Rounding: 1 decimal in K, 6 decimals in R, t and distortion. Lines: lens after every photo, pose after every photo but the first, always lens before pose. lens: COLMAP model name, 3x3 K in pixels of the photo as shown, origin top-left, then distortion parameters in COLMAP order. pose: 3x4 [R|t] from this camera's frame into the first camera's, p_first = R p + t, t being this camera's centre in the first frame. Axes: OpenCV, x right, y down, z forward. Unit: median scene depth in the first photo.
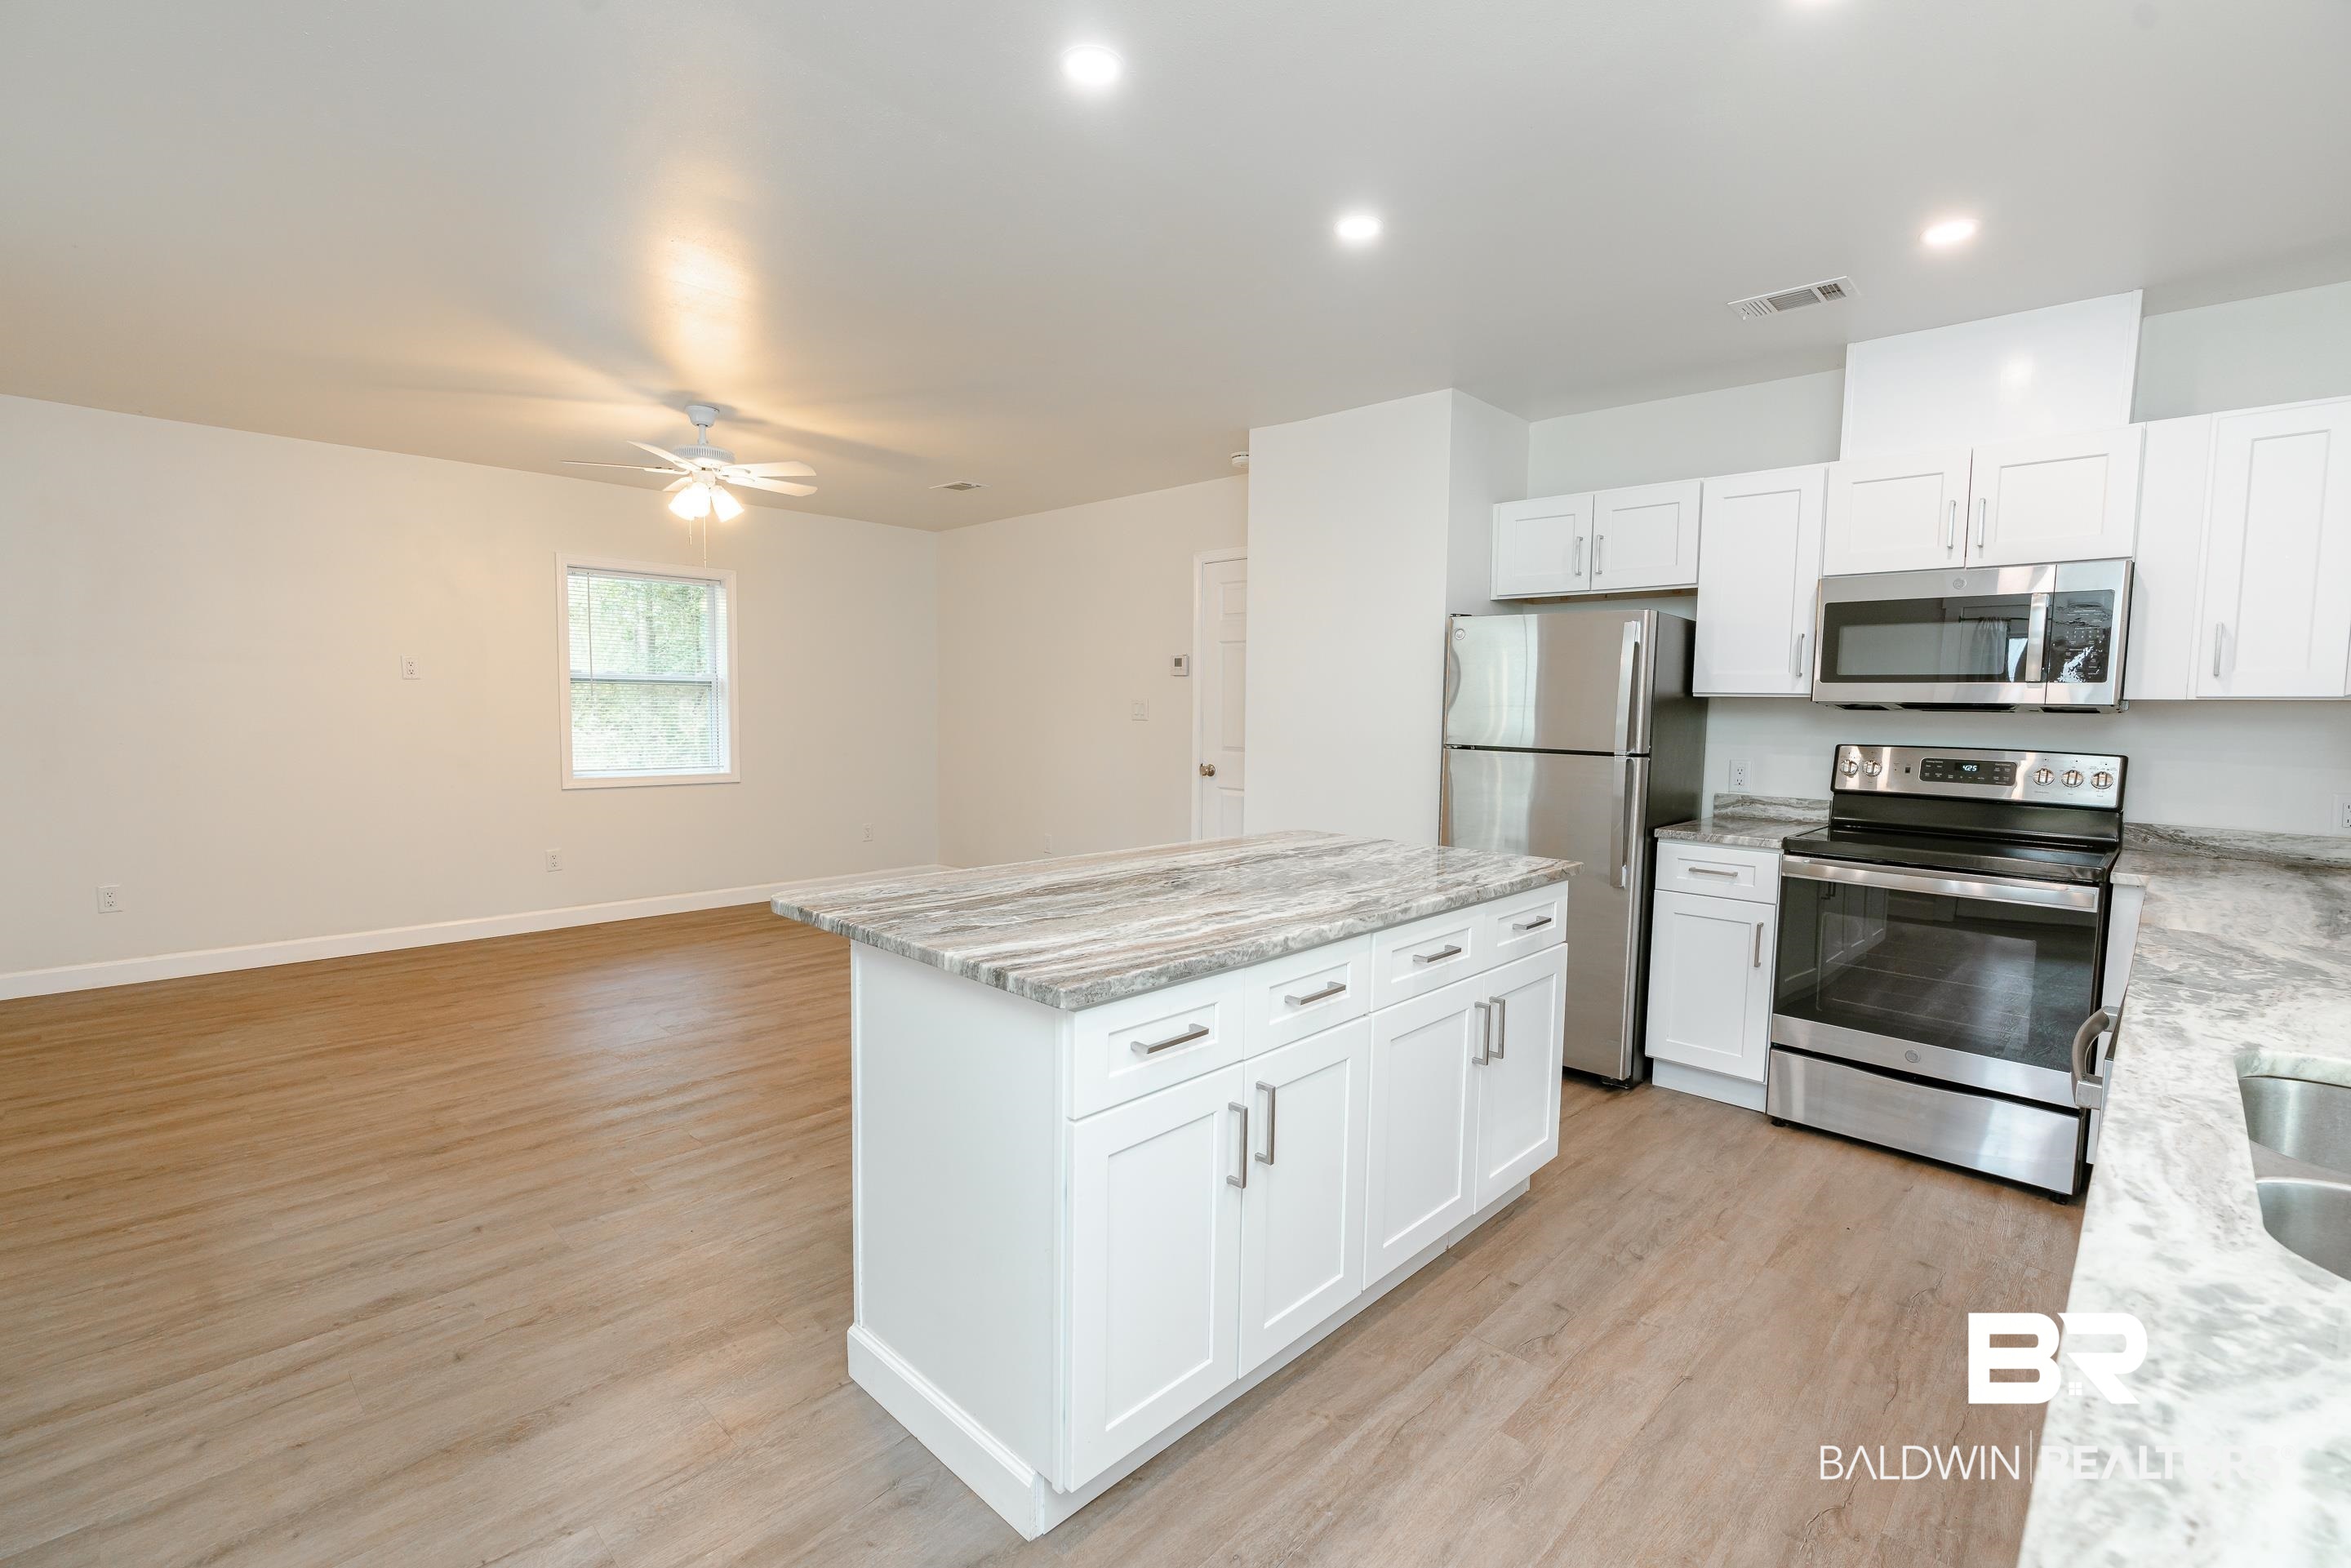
lens RADIAL K [[1043.2, 0, 1181.5], [0, 1043.2, 786.9], [0, 0, 1]] dist [-0.011815, 0.004981]
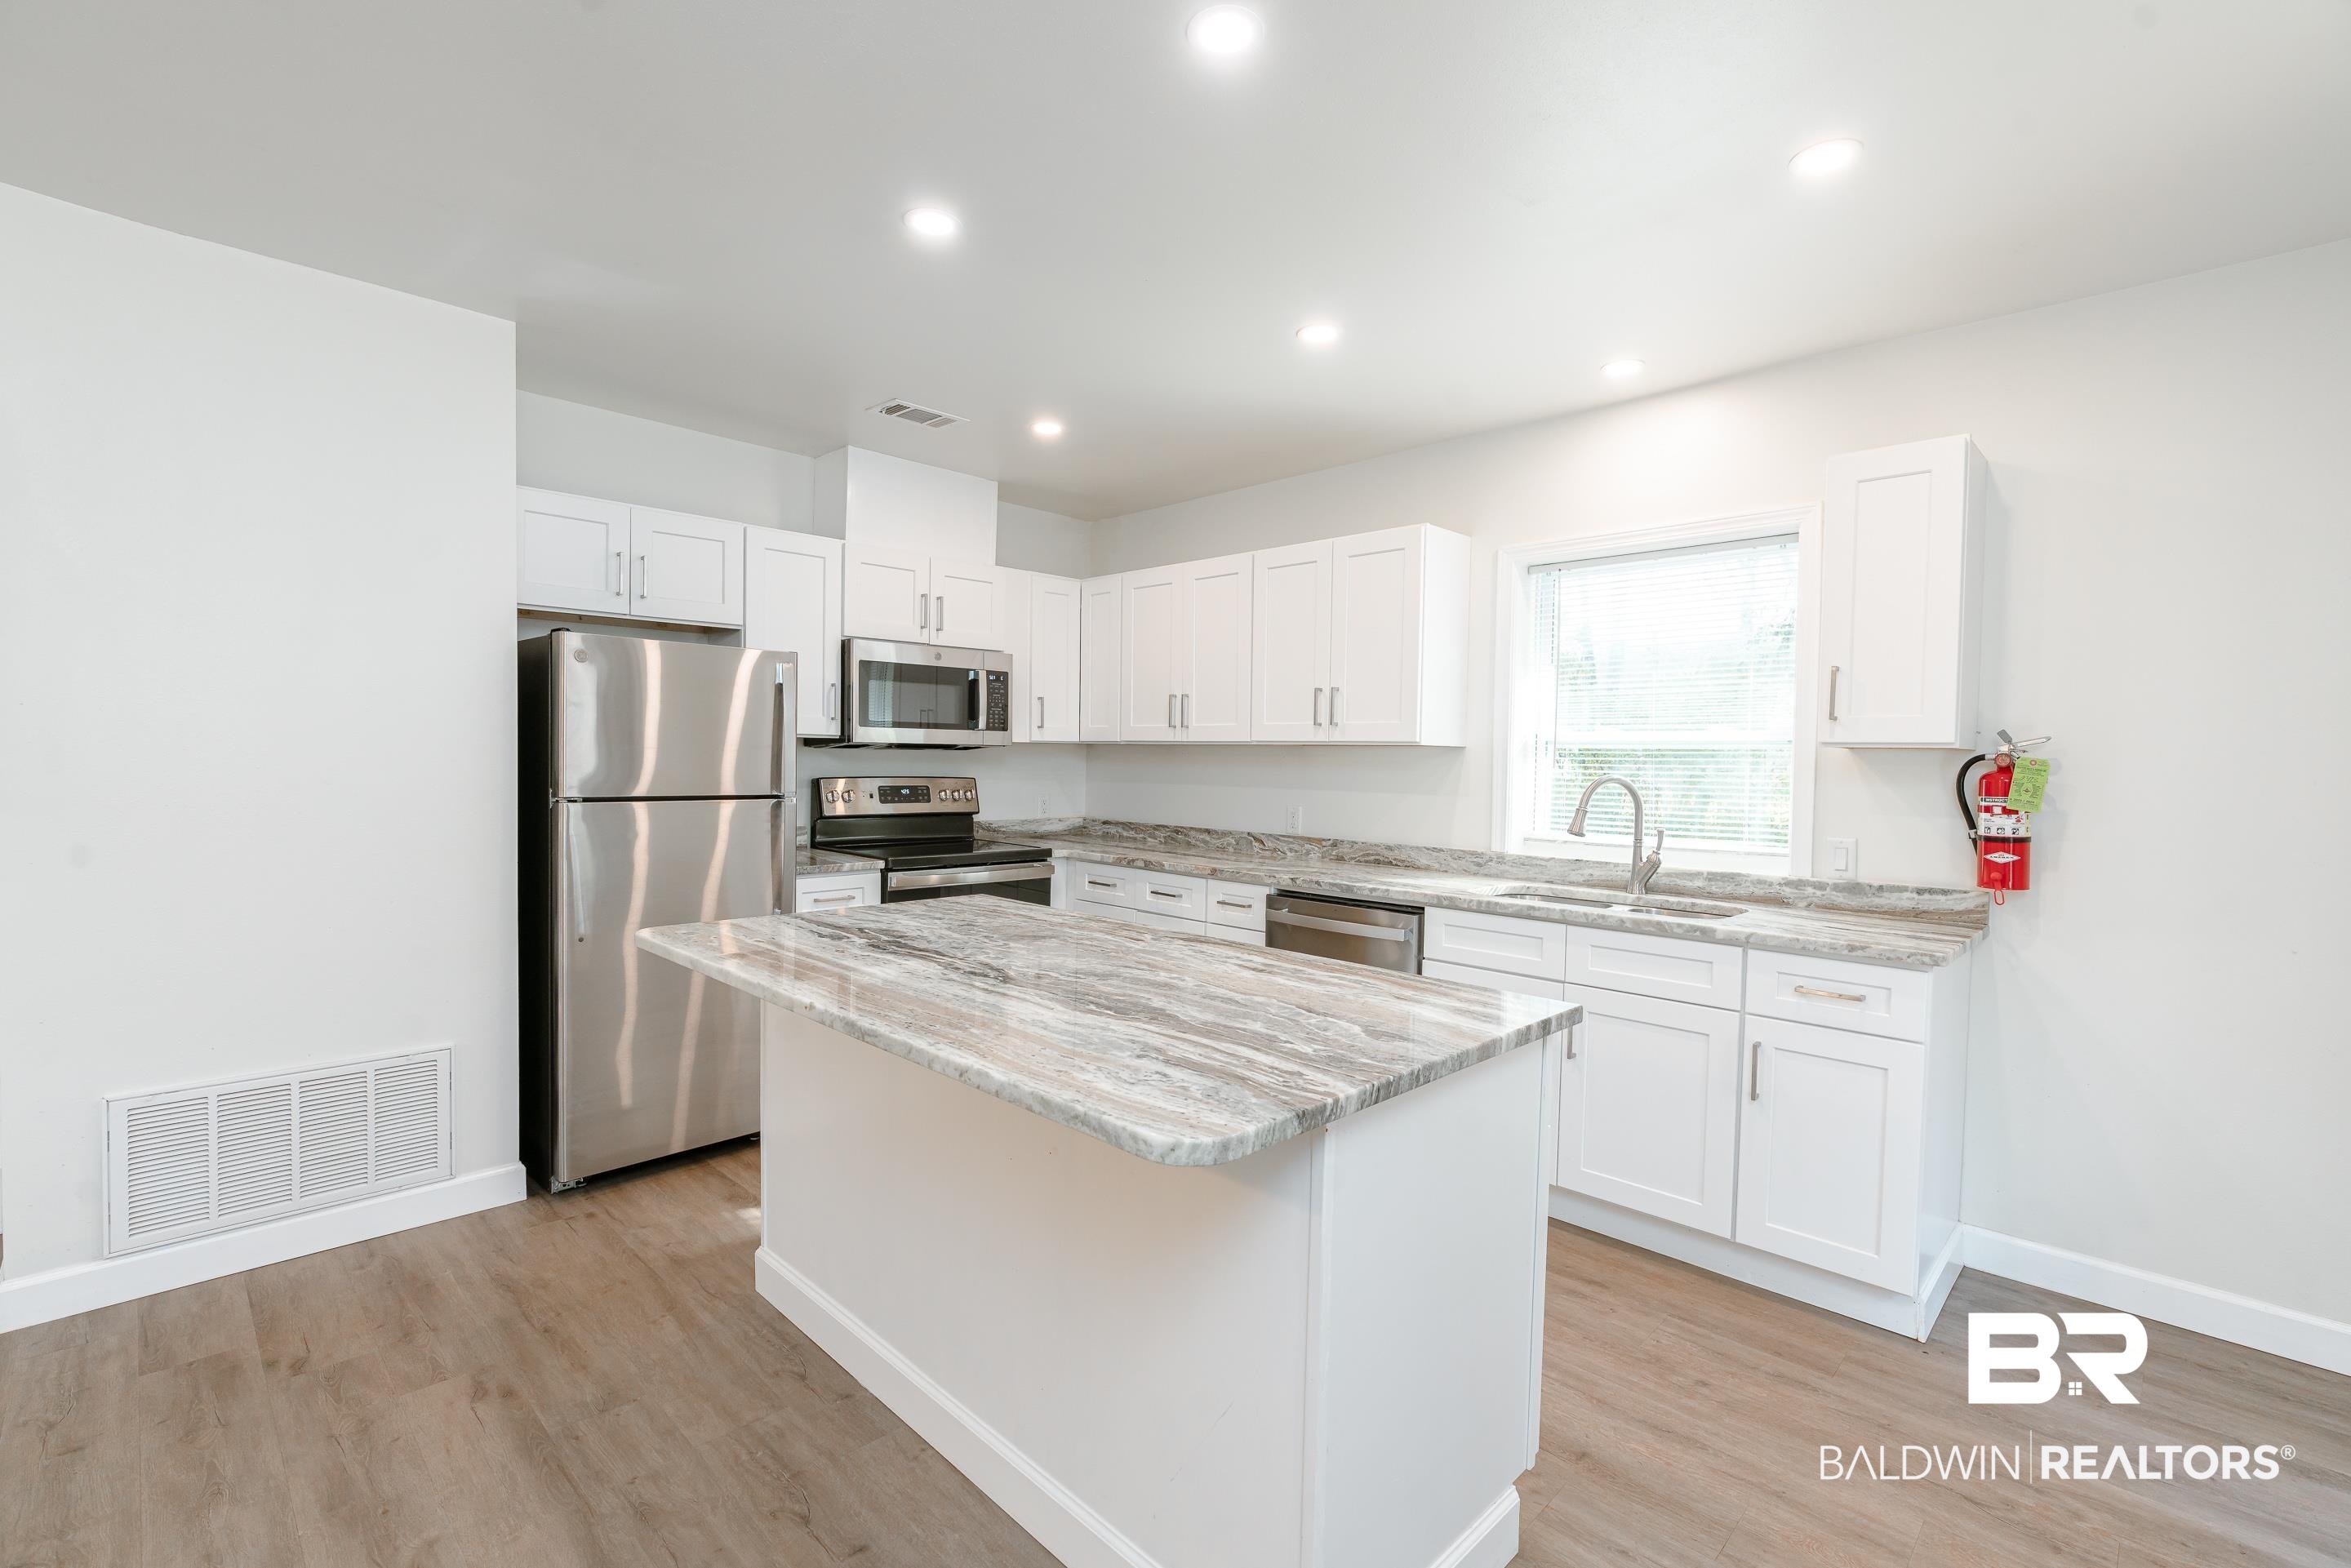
lens RADIAL K [[1037.5, 0, 1182.6], [0, 1037.5, 786.7], [0, 0, 1]] dist [-0.017409, 0.006372]
pose [[0.017411, -0.045869, 0.998796, -0.572213], [0.063577, 0.996976, 0.044677, -0.061904], [-0.997825, 0.062723, 0.020274, 0.619834]]
